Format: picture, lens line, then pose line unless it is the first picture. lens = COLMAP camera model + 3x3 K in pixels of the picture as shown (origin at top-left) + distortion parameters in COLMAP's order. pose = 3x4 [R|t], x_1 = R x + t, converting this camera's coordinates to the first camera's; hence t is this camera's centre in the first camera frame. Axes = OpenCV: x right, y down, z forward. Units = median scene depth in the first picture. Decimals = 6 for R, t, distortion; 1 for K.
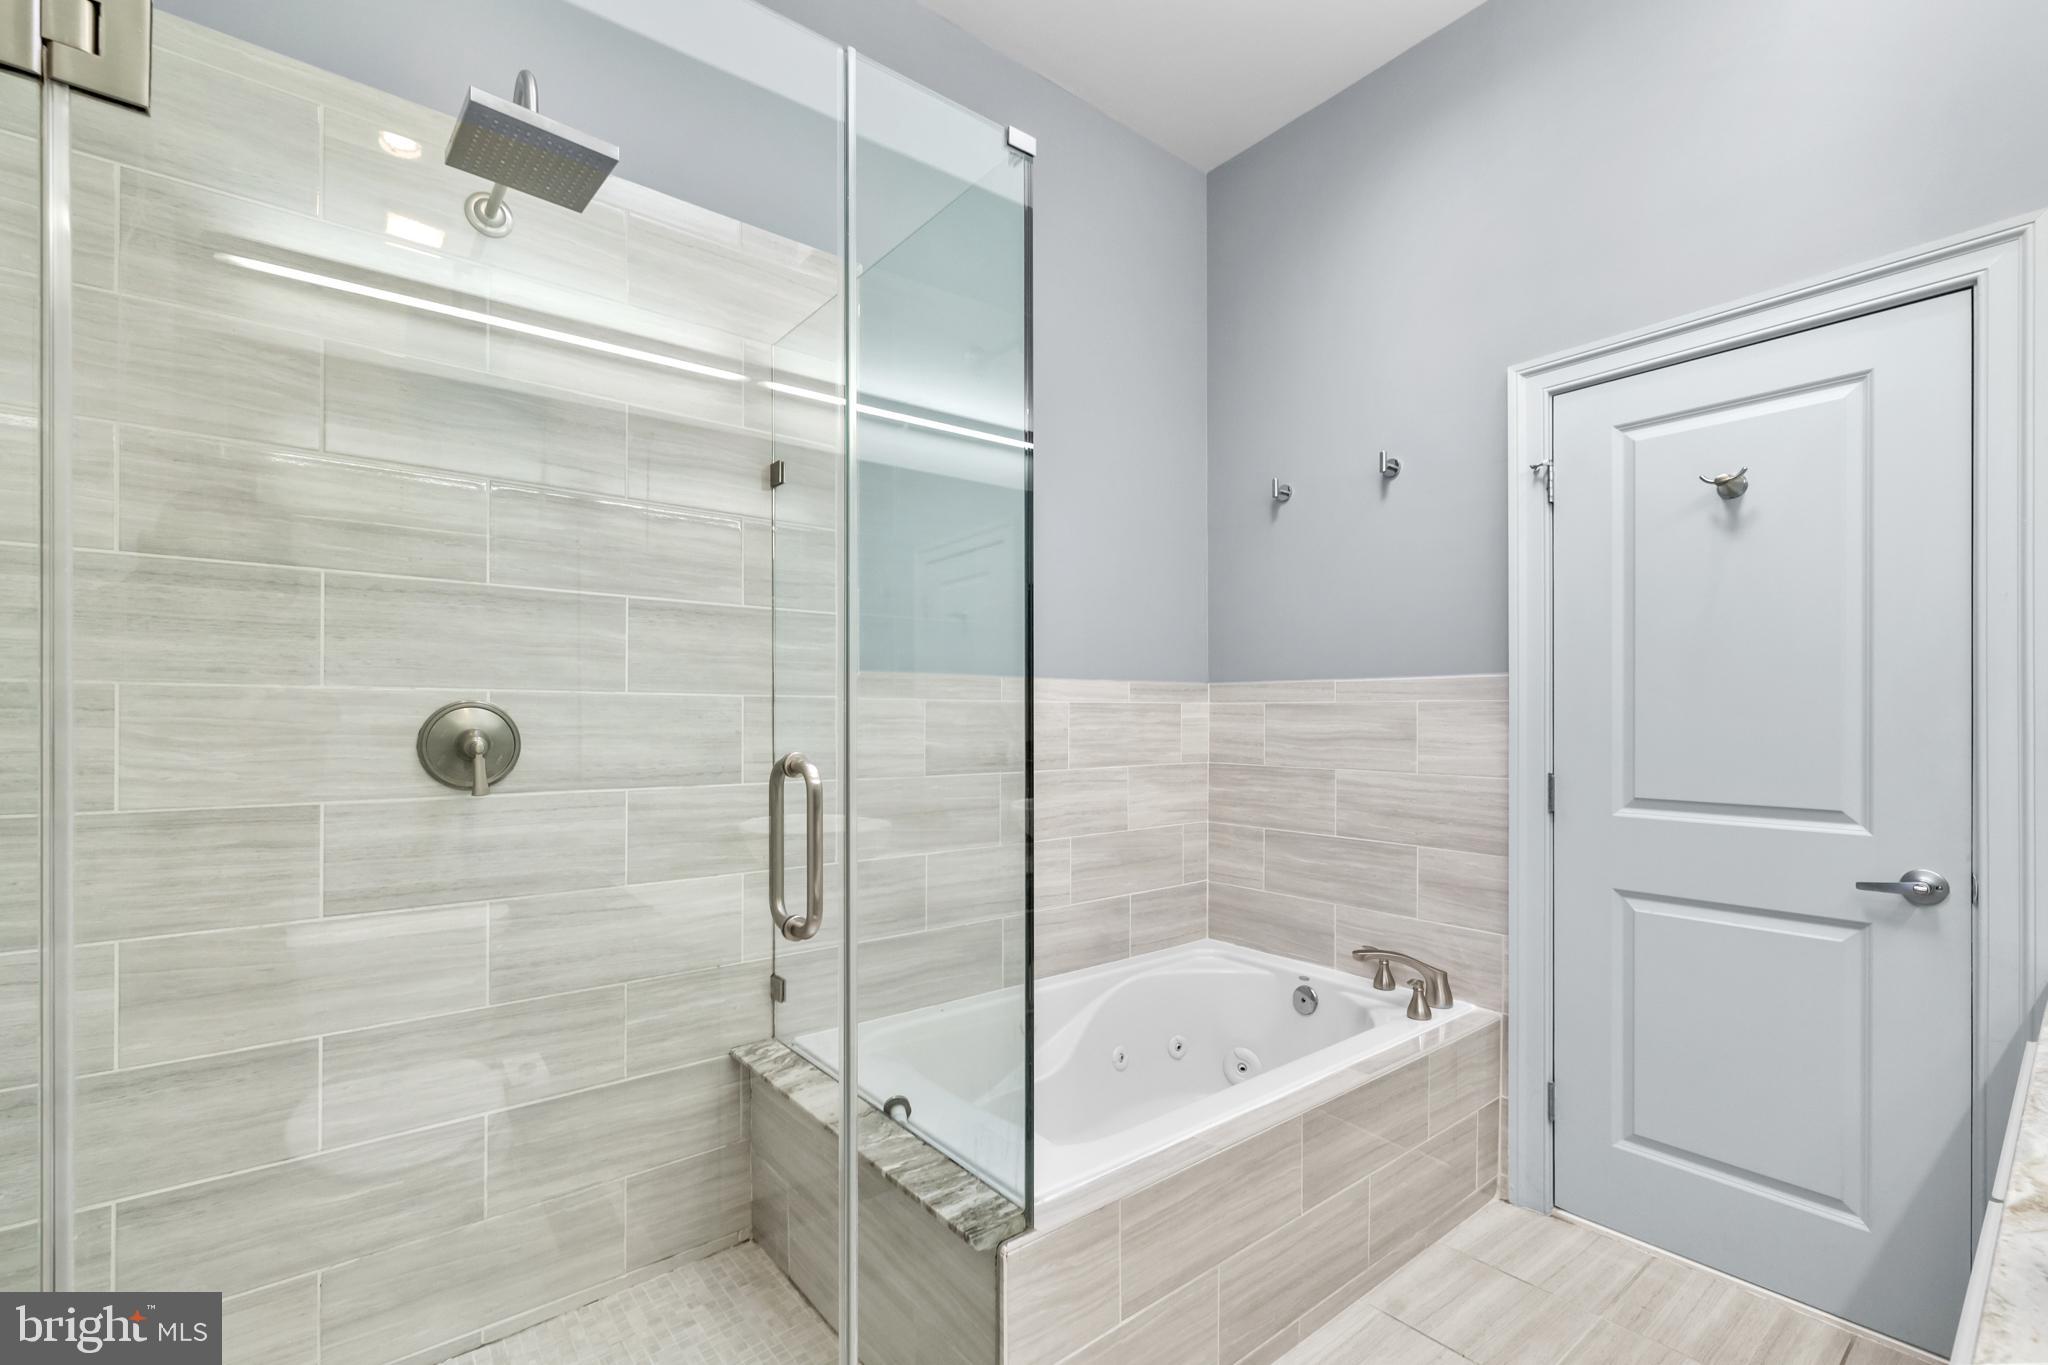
lens RADIAL K [[876.7, 0, 1023.1], [0, 876.7, 720.7], [0, 0, 1]] dist [-0.001183, -0.000124]
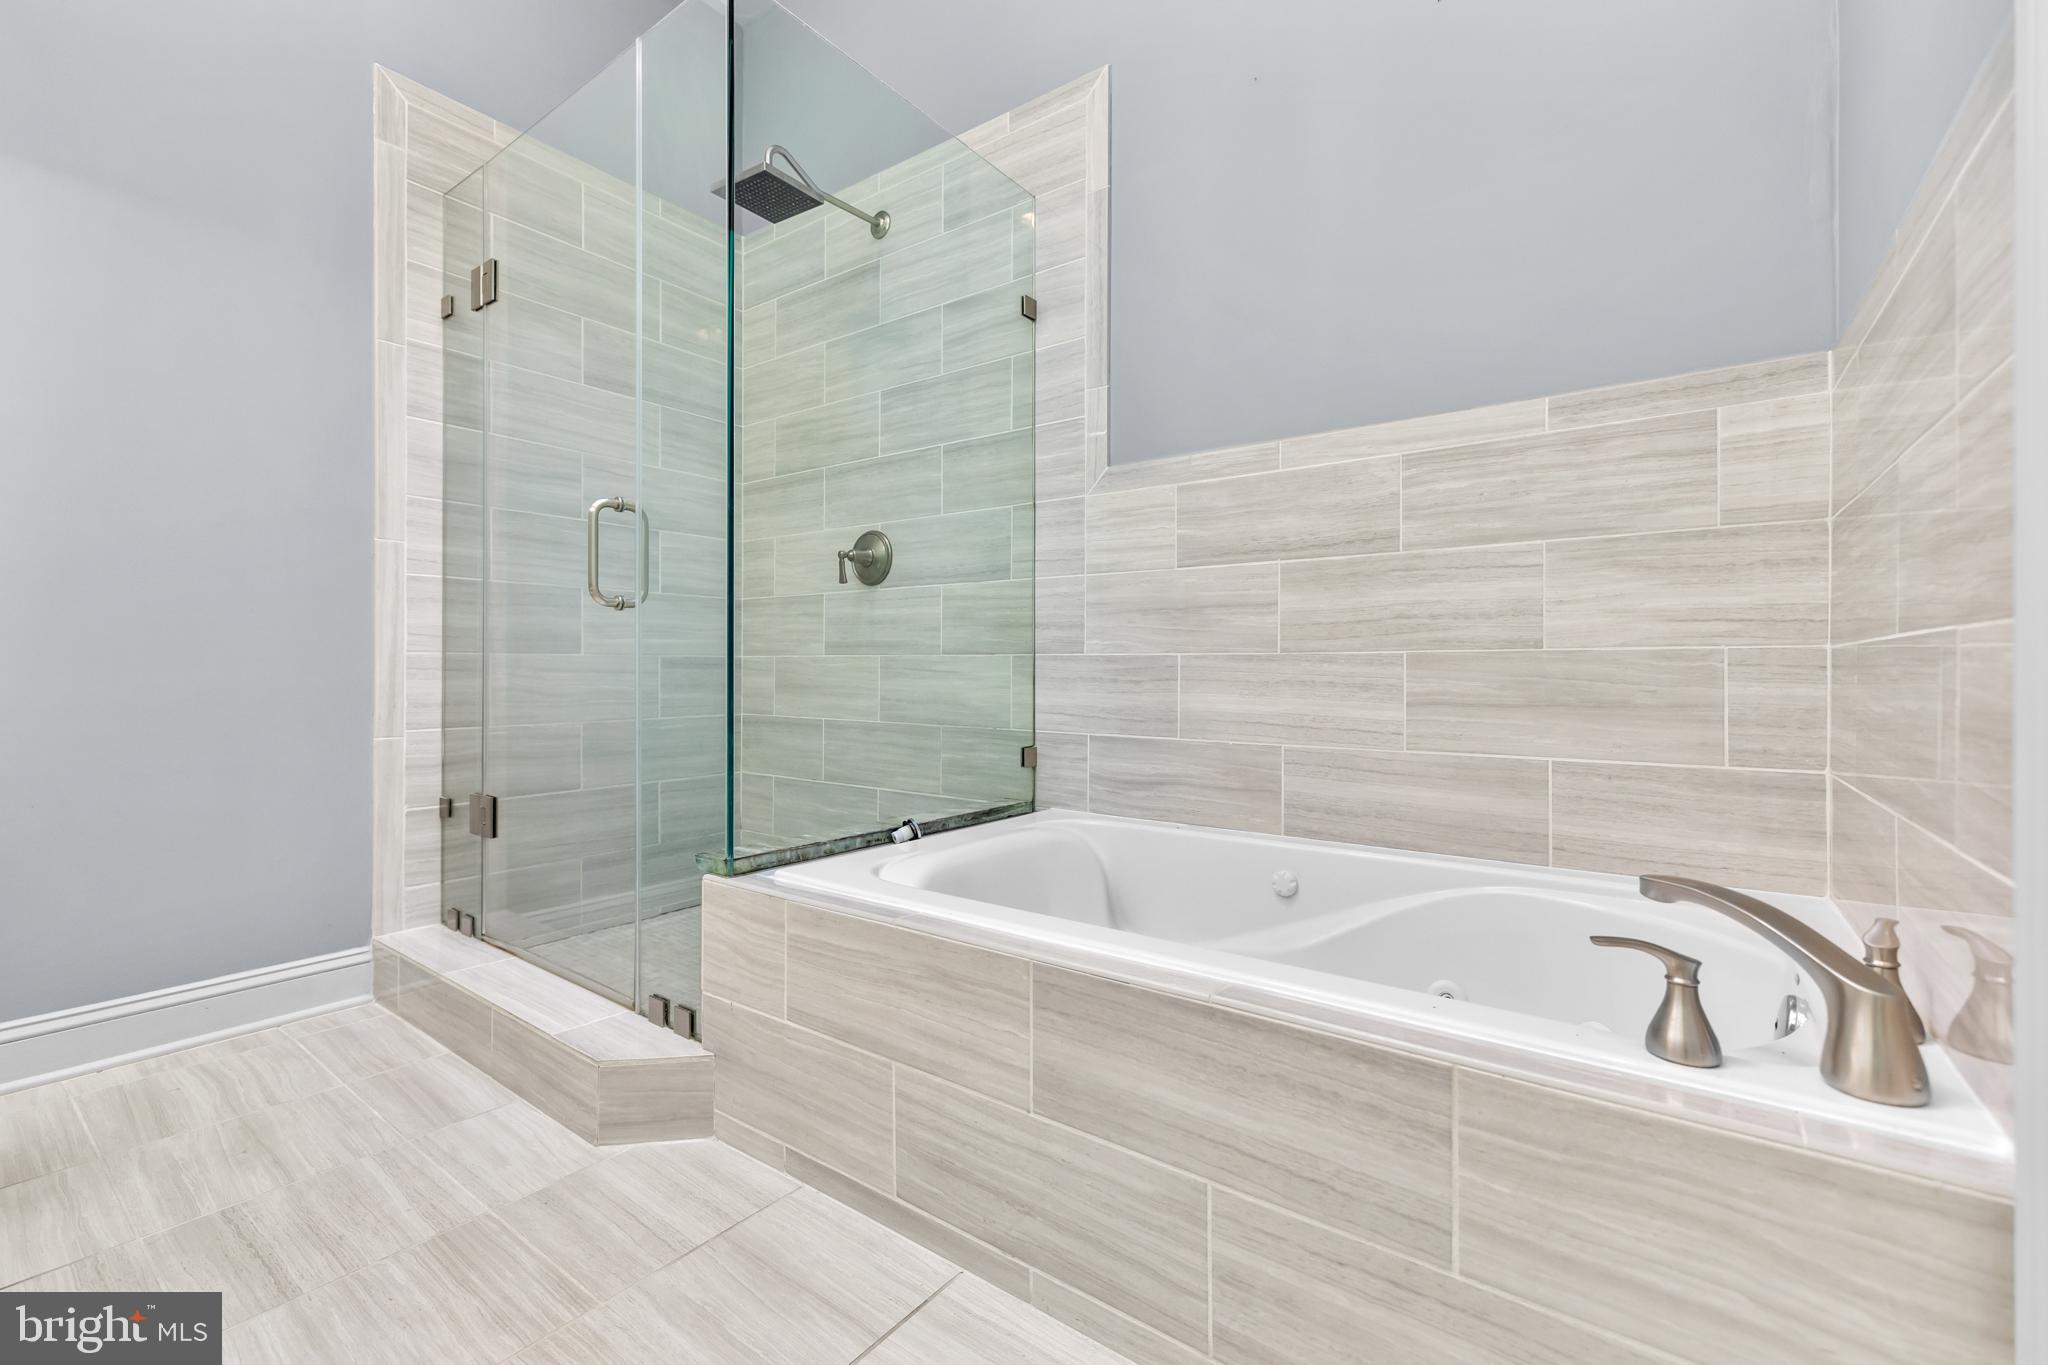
lens RADIAL K [[876.4, 0, 1023.3], [0, 876.4, 668.0], [0, 0, 1]] dist [0.000463, 0.000114]
pose [[0.254351, -0.001006, -0.967111, 0.732605], [-0.001510, 0.999998, -0.001437, 0.169514], [0.967111, 0.001826, 0.254349, 0.623647]]
